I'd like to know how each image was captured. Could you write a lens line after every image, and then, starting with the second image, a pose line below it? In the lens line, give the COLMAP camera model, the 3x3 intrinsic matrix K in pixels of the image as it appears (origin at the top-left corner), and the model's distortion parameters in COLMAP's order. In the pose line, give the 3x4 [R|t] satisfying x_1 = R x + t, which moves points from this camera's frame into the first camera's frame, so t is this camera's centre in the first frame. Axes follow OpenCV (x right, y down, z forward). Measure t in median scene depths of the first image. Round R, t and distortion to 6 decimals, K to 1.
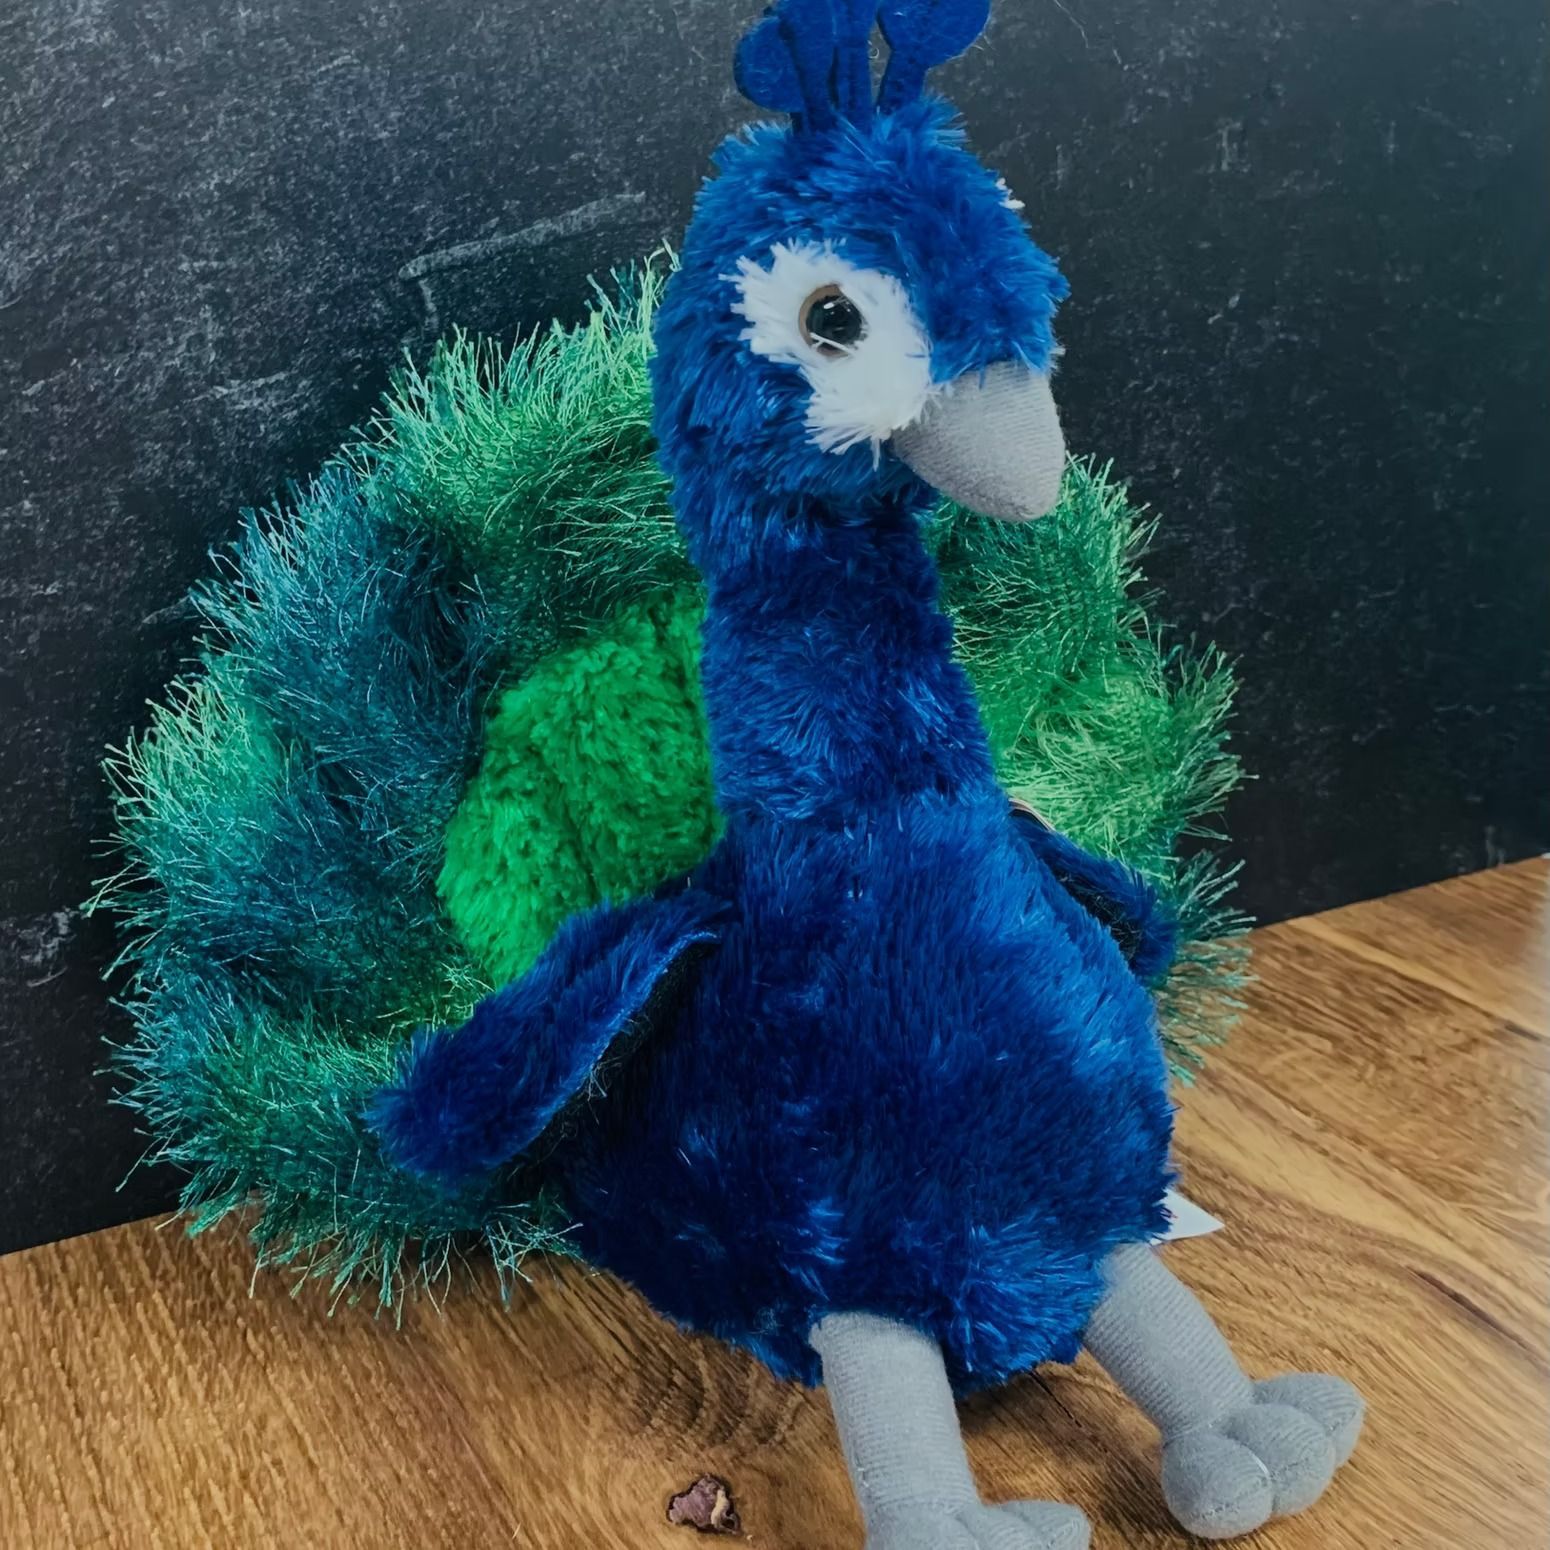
lens RADIAL K [[2009.0, 0, 682.6], [0, 2009.0, 804.0], [0, 0, 1]] dist [0.076194, -0.287807]
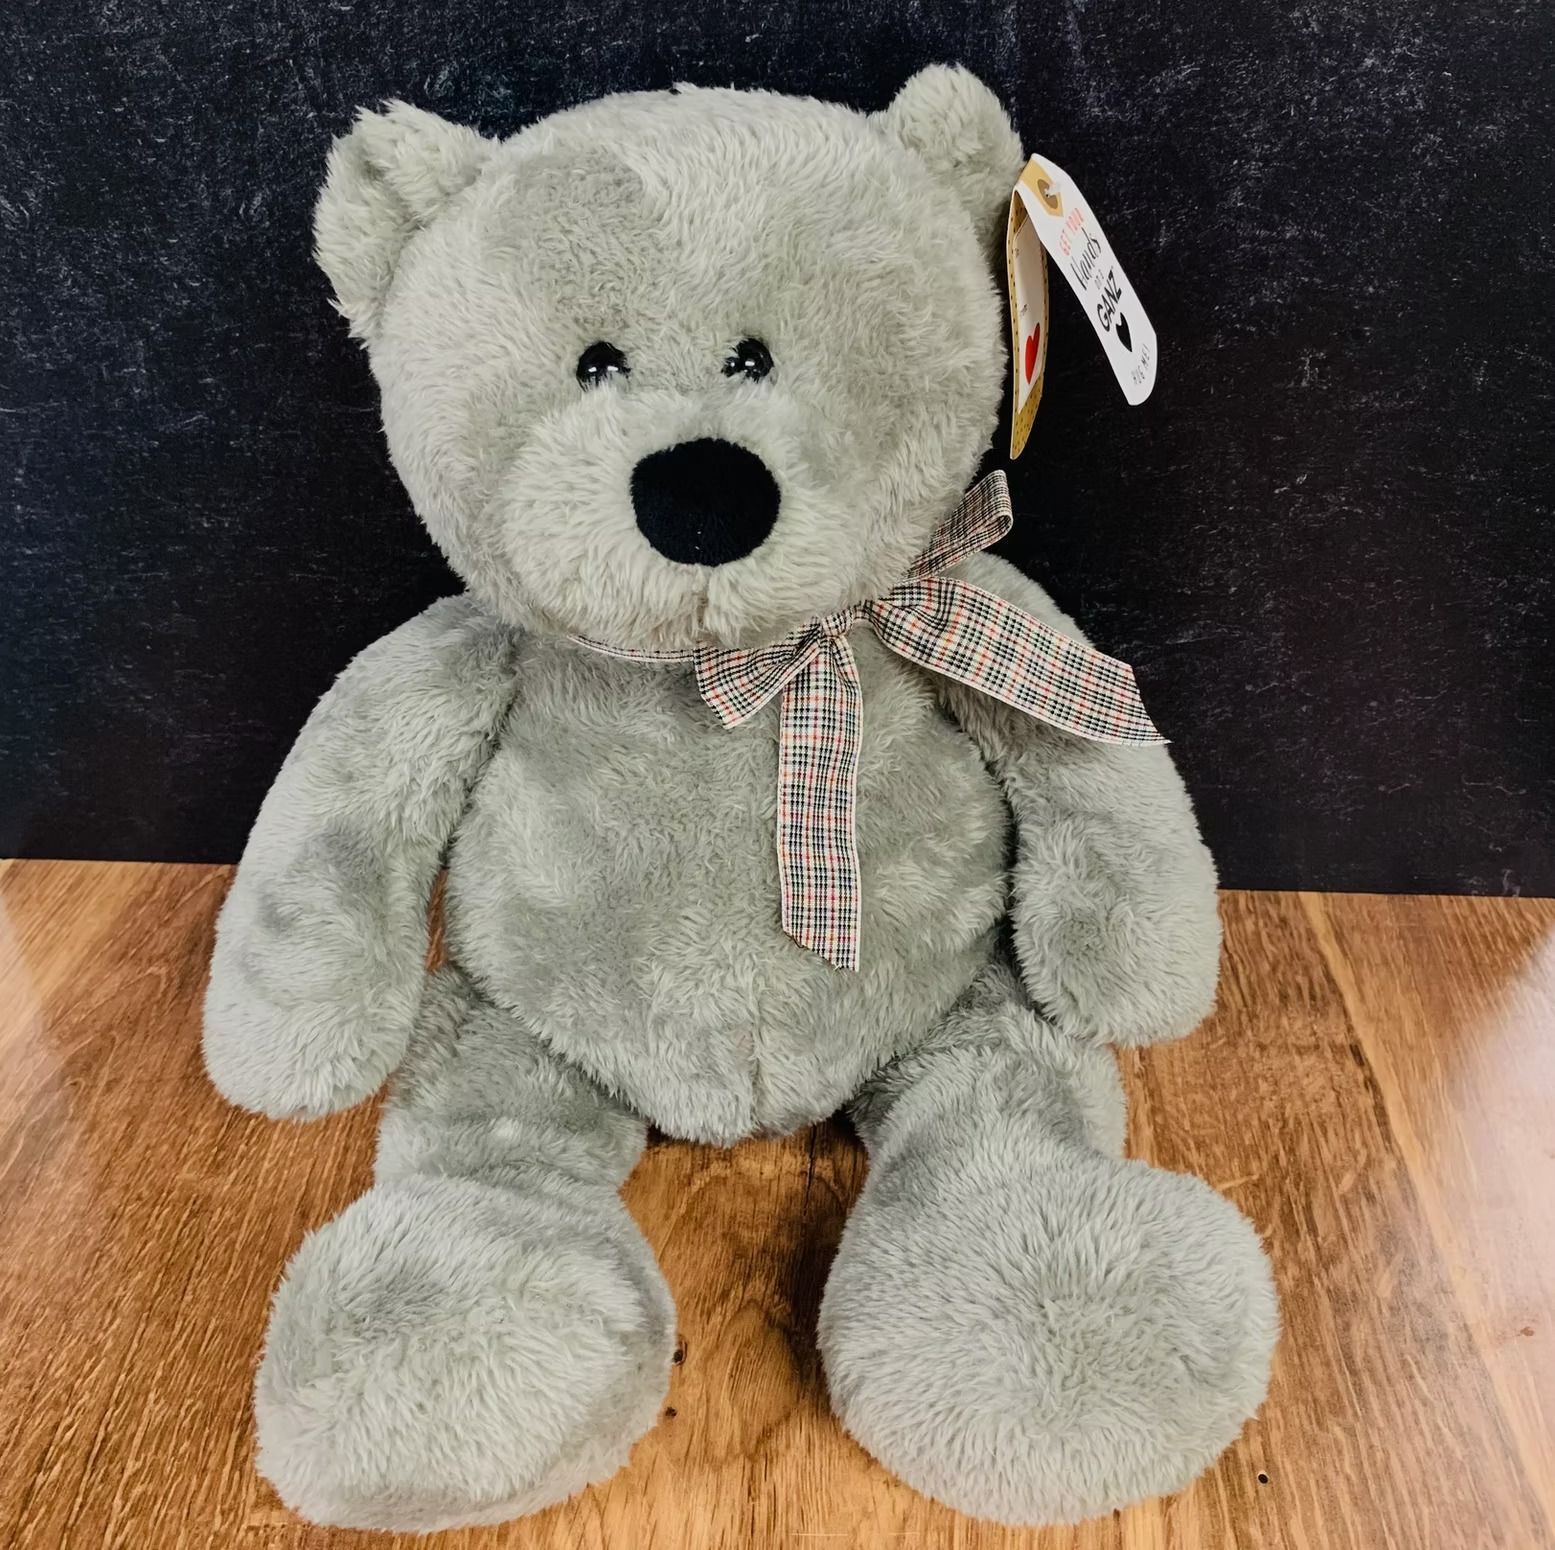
lens RADIAL K [[1604.4, 0, 776.2], [0, 1604.4, 756.2], [0, 0, 1]] dist [-0.026557, 0.040913]
pose [[0.874720, 0.308077, -0.374105, 0.499222], [-0.173152, 0.919659, 0.352484, -0.466340], [0.452641, -0.243548, 0.857788, -0.074826]]
